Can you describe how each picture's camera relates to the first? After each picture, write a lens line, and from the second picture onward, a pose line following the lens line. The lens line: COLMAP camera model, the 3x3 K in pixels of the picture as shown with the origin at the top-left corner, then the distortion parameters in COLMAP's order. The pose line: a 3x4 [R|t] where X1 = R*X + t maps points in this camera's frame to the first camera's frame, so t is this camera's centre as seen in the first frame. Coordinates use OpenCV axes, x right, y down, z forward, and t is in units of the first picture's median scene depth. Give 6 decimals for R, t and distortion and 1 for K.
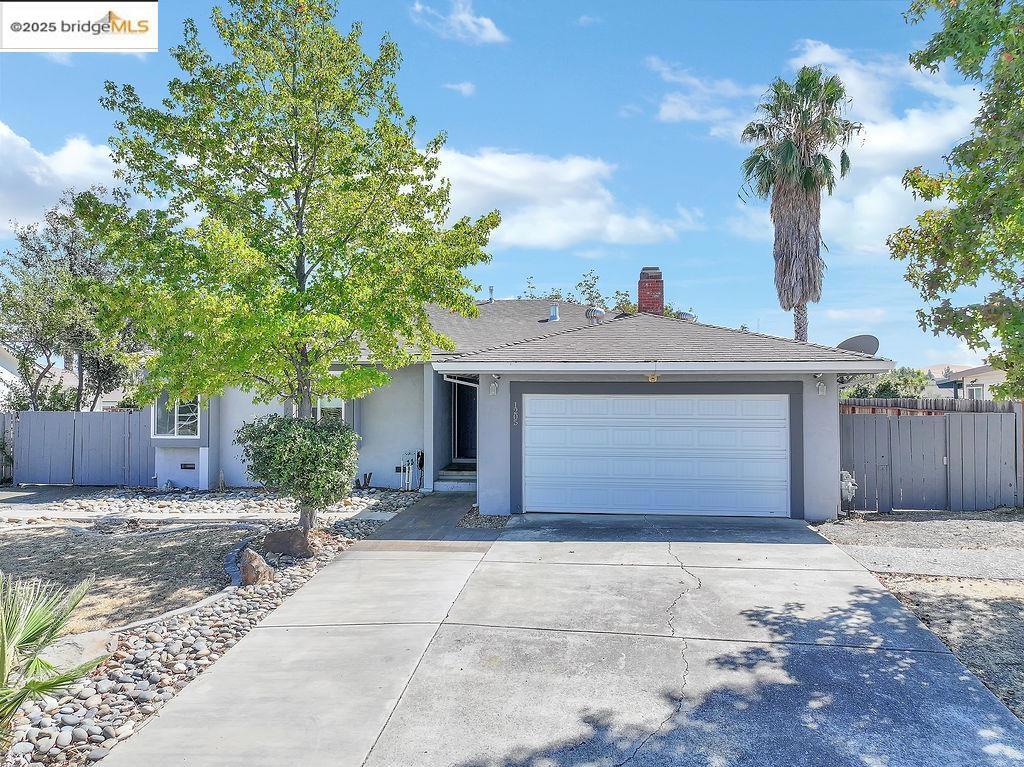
lens RADIAL K [[736.6, 0, 512.0], [0, 736.6, 383.5], [0, 0, 1]] dist [0.000686, 0.012652]
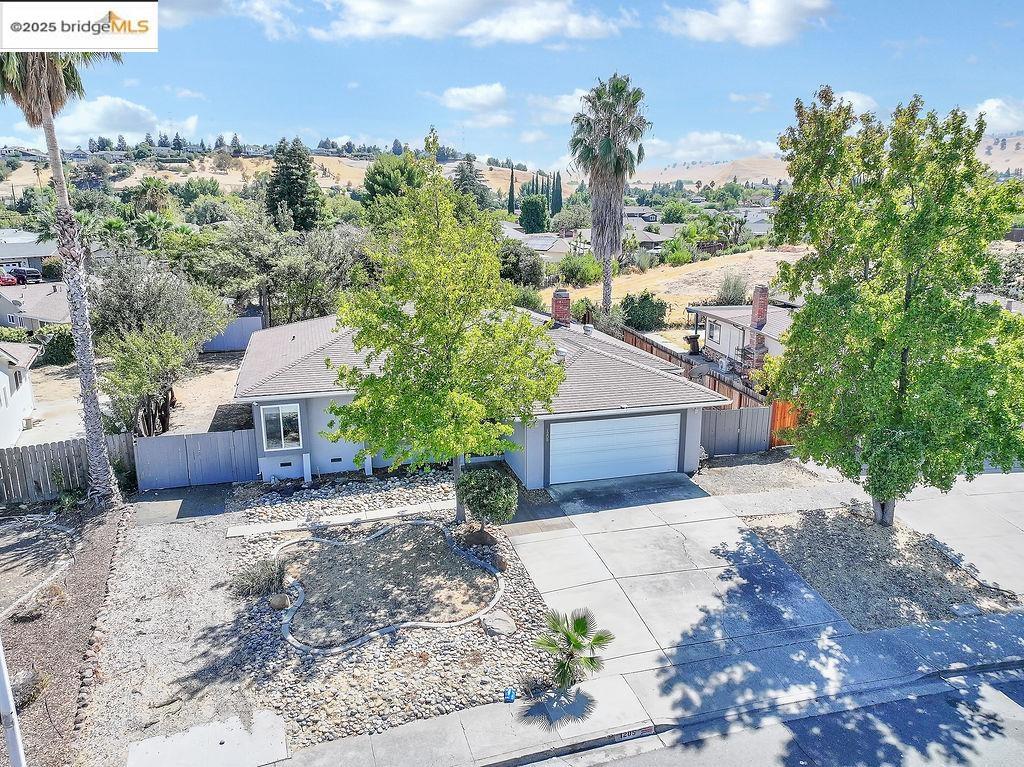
lens RADIAL K [[736.6, 0, 512.0], [0, 736.6, 383.5], [0, 0, 1]] dist [0.000686, 0.012652]
pose [[0.922414, -0.095640, 0.374173, -0.808753], [-0.006748, 0.964712, 0.263220, -0.607562], [-0.386144, -0.245323, 0.889219, -0.581279]]
